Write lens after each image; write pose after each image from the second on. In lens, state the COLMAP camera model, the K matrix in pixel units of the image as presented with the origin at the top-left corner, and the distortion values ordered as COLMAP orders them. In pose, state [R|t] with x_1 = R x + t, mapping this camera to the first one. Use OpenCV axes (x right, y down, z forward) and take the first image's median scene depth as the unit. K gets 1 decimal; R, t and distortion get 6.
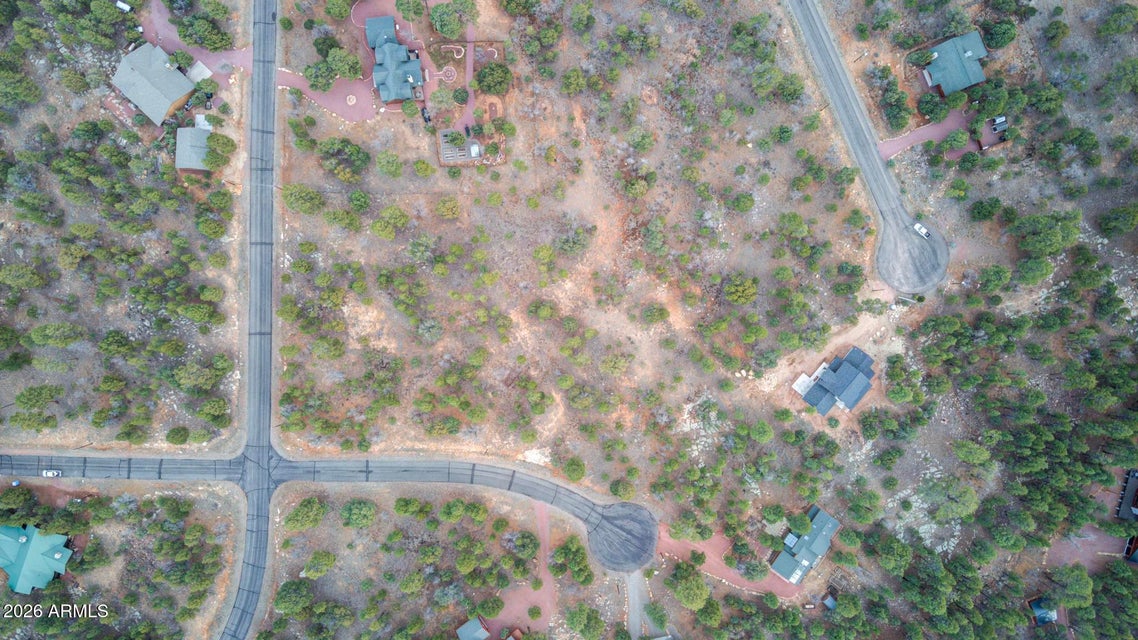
lens RADIAL K [[844.8, 0, 560.7], [0, 844.8, 317.6], [0, 0, 1]] dist [0.232171, -0.554489]
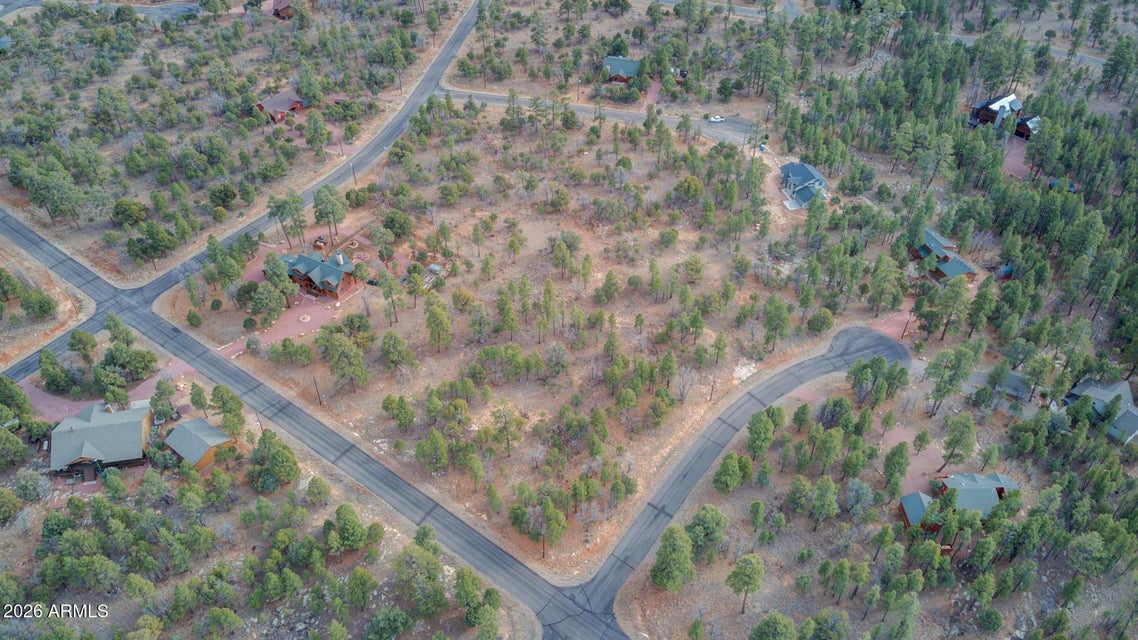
lens RADIAL K [[844.8, 0, 560.7], [0, 844.8, 317.6], [0, 0, 1]] dist [0.232171, -0.554489]
pose [[0.576646, -0.537795, 0.615026, -0.649094], [0.816884, 0.391881, -0.423236, 0.360644], [-0.013403, 0.746463, 0.665292, 0.381199]]
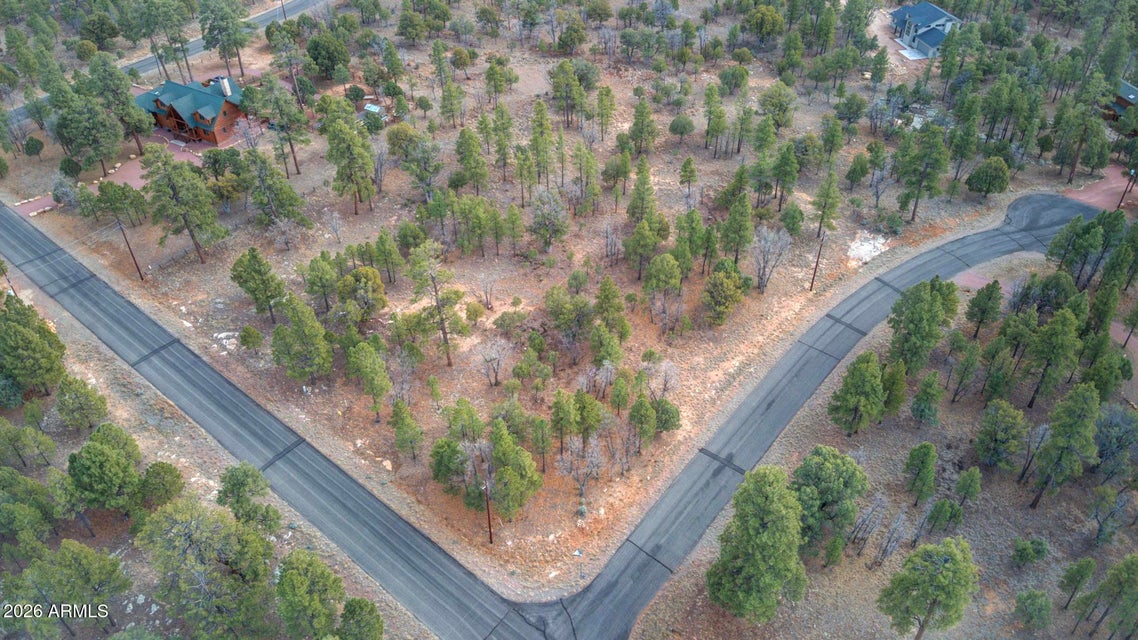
lens RADIAL K [[818.7, 0, 561.3], [0, 818.7, 318.1], [0, 0, 1]] dist [0.124347, -0.225827]
pose [[0.617961, -0.505595, 0.602078, -0.466983], [0.786184, 0.391273, -0.478352, 0.276134], [0.006276, 0.768946, 0.639282, 0.714546]]
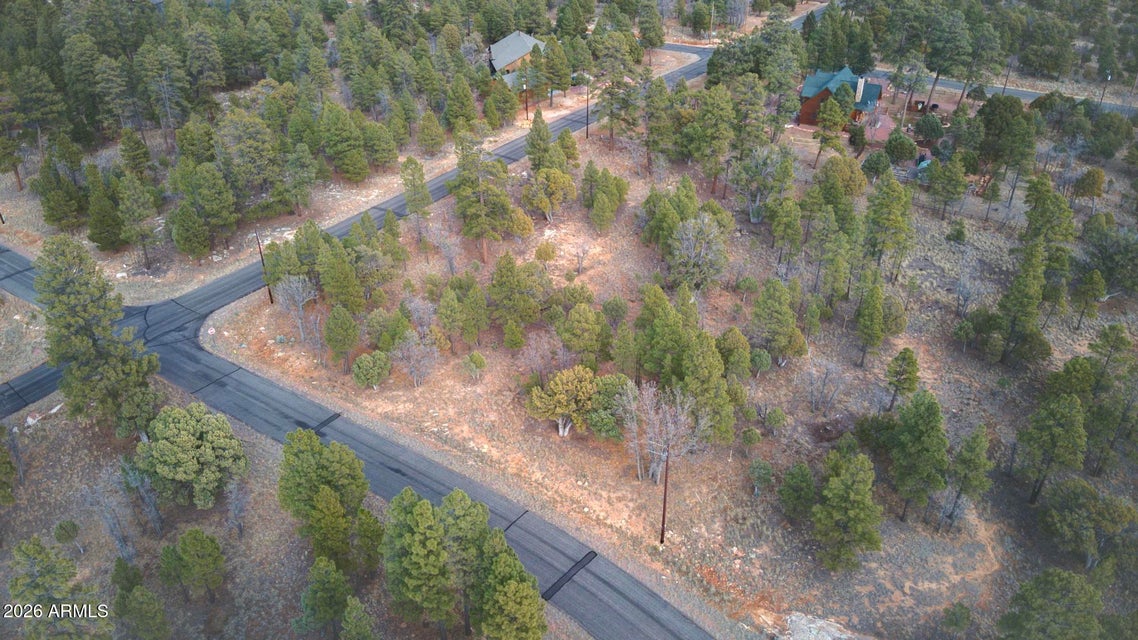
lens RADIAL K [[832.3, 0, 557.2], [0, 832.3, 304.0], [0, 0, 1]] dist [0.195302, -0.362592]
pose [[0.815317, 0.286020, -0.503439, 0.001879], [-0.578931, 0.417444, -0.700414, 0.335789], [0.009825, 0.862516, 0.505935, 0.799333]]
